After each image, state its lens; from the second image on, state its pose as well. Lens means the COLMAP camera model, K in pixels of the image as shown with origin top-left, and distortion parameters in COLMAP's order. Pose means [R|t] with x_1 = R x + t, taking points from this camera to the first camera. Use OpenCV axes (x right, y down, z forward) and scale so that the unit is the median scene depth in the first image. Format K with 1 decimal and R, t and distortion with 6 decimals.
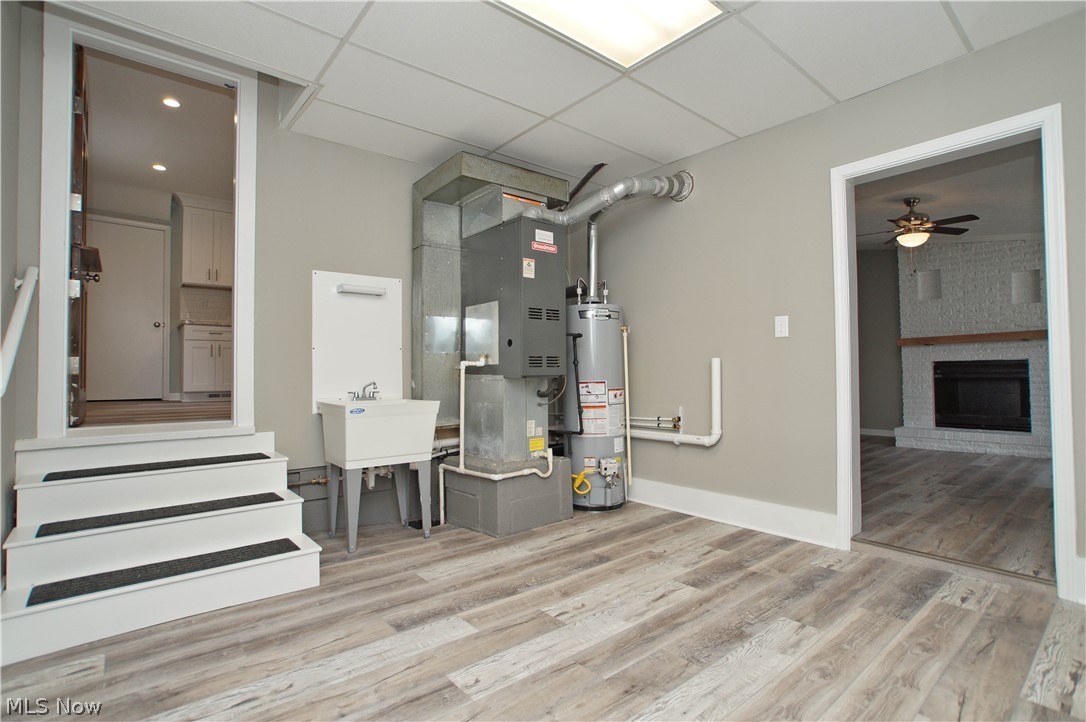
lens RADIAL K [[527.7, 0, 550.2], [0, 527.7, 361.2], [0, 0, 1]] dist [-0.002002, 0.002462]
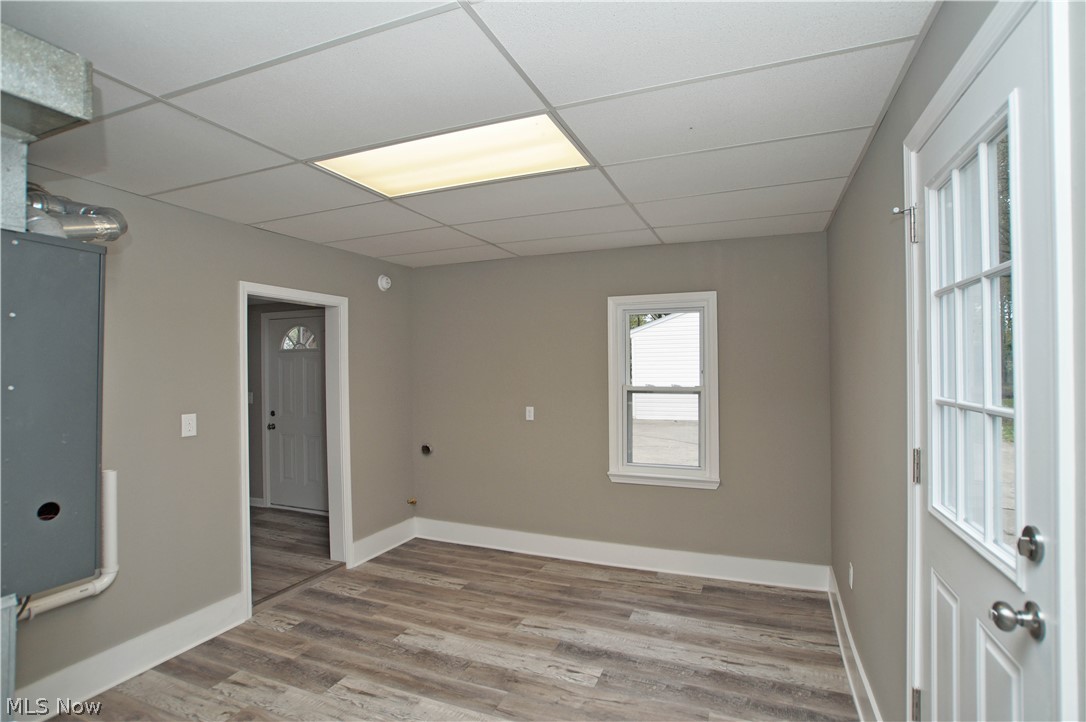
lens RADIAL K [[527.7, 0, 547.1], [0, 527.7, 368.0], [0, 0, 1]] dist [-0.002002, 0.002462]
pose [[-0.460654, 0.013551, 0.887476, -0.926031], [-0.013827, 0.999653, -0.022441, -0.207233], [-0.887472, -0.022608, -0.460307, 1.153661]]
